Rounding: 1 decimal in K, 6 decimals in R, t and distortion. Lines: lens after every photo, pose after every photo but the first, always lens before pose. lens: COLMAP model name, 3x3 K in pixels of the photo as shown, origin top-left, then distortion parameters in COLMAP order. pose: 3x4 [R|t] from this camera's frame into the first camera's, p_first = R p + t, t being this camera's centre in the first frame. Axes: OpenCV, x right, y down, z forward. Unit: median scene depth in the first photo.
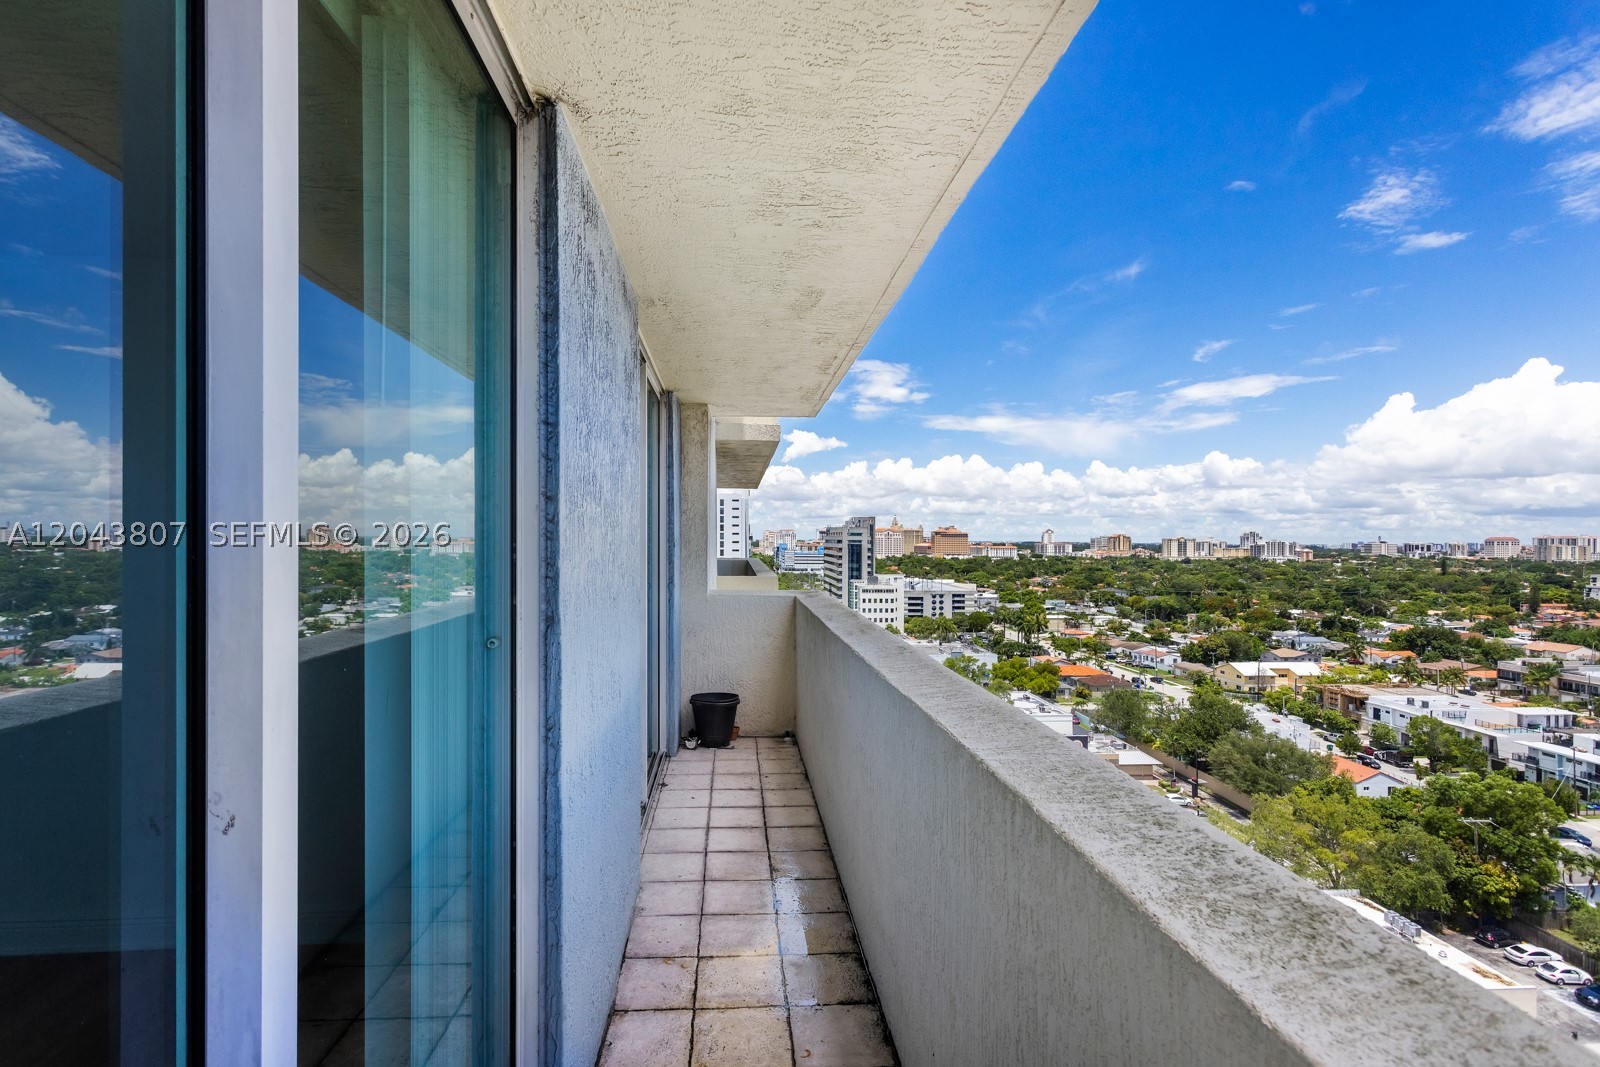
lens RADIAL K [[768.0, 0, 798.6], [0, 768.0, 541.6], [0, 0, 1]] dist [0.006717, -0.001608]
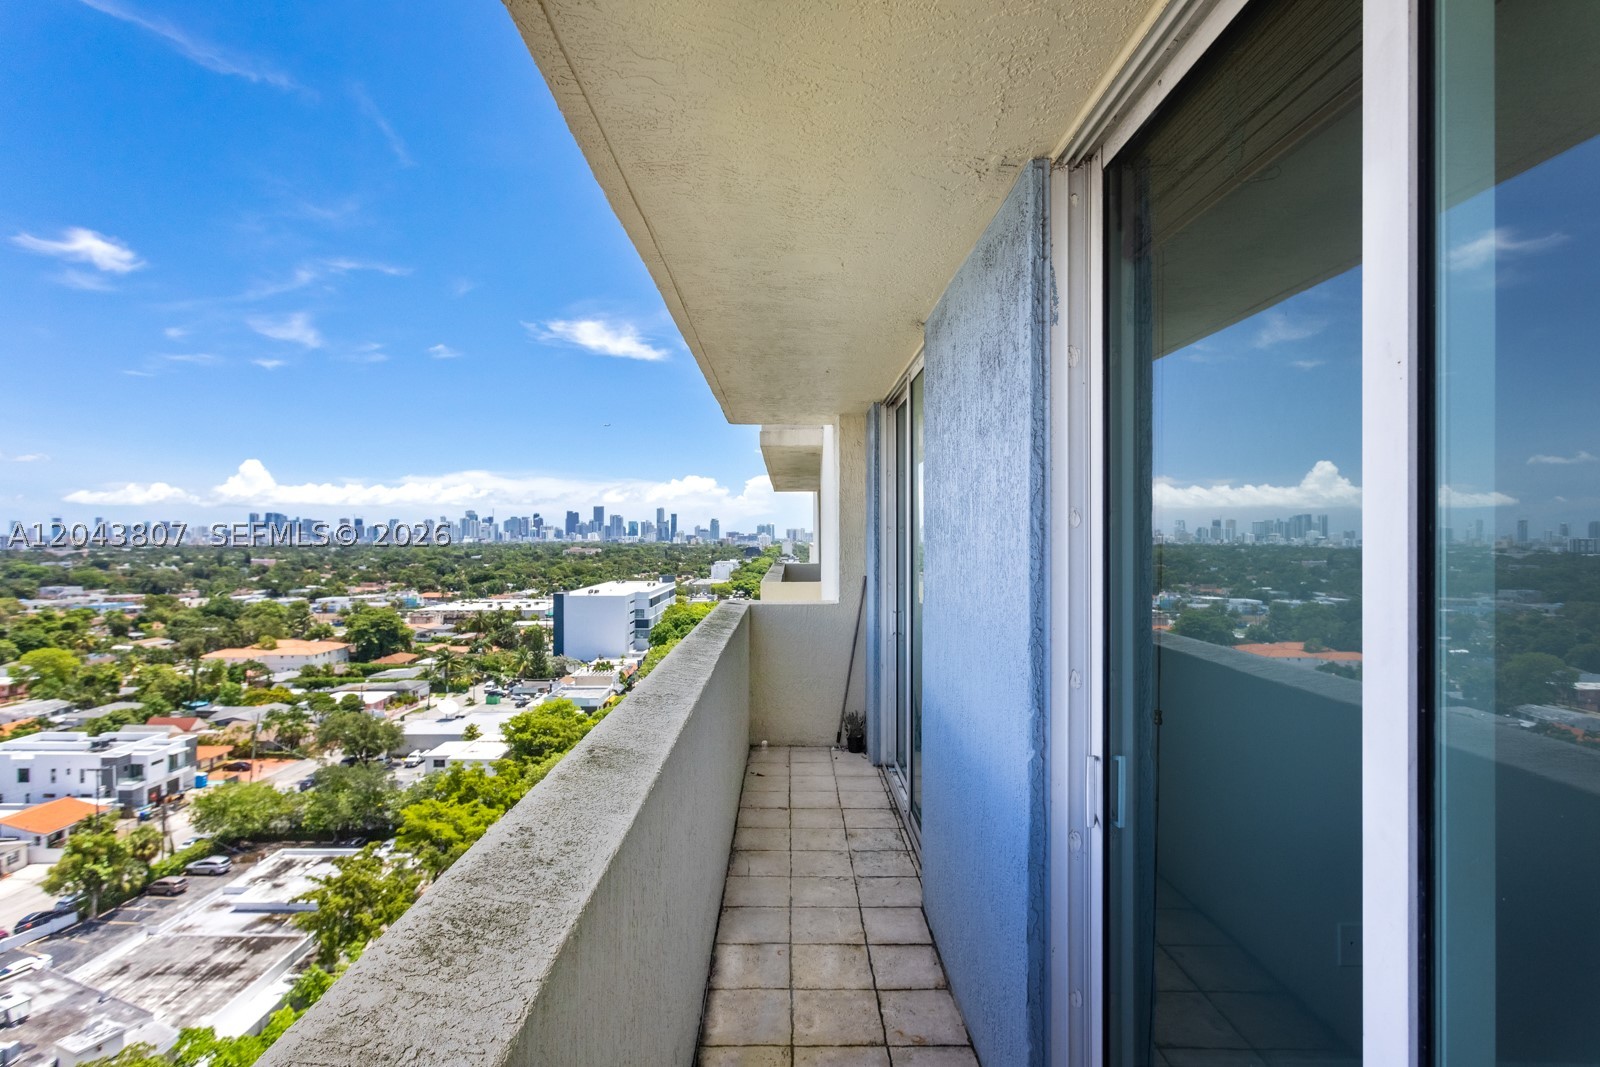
lens RADIAL K [[768.0, 0, 798.3], [0, 768.0, 535.5], [0, 0, 1]] dist [0.006717, -0.001608]
pose [[-0.997406, -0.003527, 0.071895, -0.096497], [-0.003975, 0.999974, -0.006088, -0.034871], [-0.071871, -0.006358, -0.997394, 2.005106]]
